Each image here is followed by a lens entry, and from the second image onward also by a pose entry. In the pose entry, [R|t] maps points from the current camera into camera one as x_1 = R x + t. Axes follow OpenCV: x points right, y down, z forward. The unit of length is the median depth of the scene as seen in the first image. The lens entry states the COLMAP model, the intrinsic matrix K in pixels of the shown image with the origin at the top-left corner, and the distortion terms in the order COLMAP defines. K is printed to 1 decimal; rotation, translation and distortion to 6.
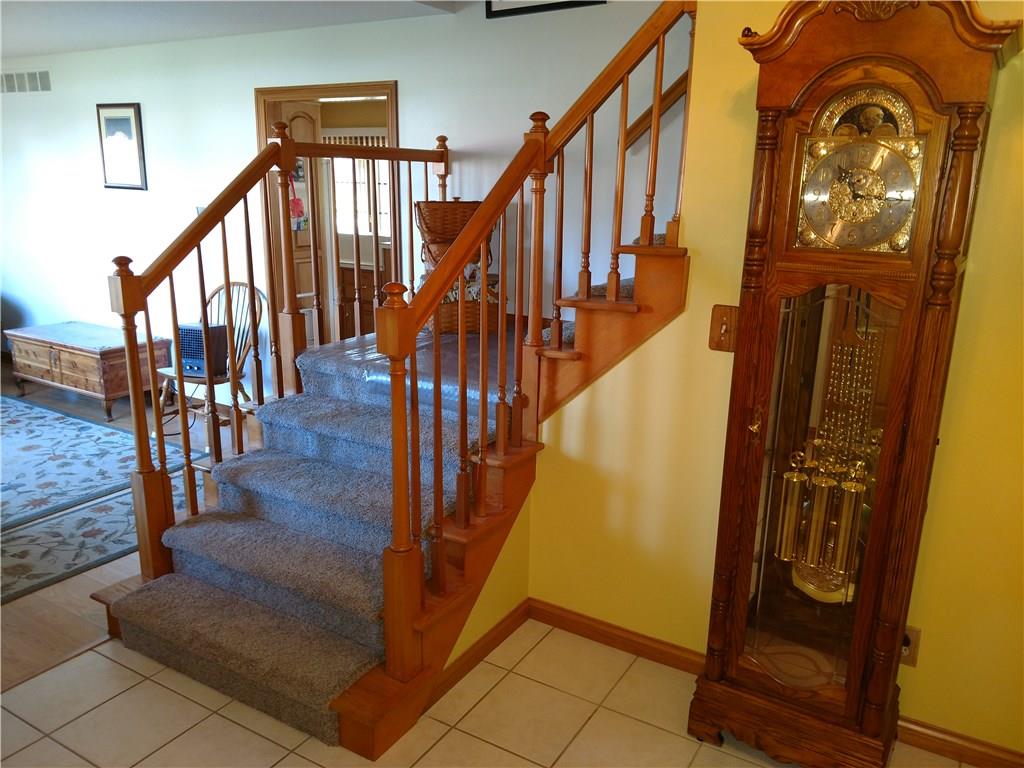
lens RADIAL K [[787.6, 0, 510.5], [0, 787.6, 390.4], [0, 0, 1]] dist [0.048875, -0.060005]
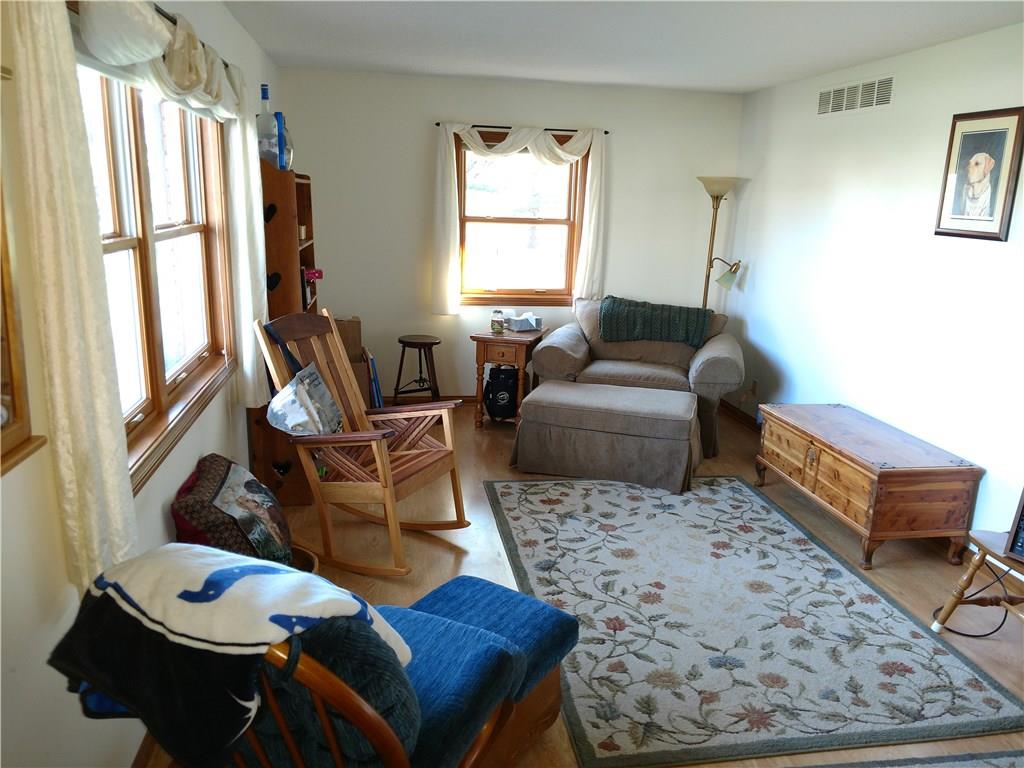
lens RADIAL K [[787.6, 0, 507.2], [0, 787.6, 383.6], [0, 0, 1]] dist [0.048875, -0.060005]
pose [[0.642648, 0.175055, -0.745895, -0.222160], [-0.216030, 0.975448, 0.042802, -0.080687], [0.735075, 0.133629, 0.664687, 0.296107]]
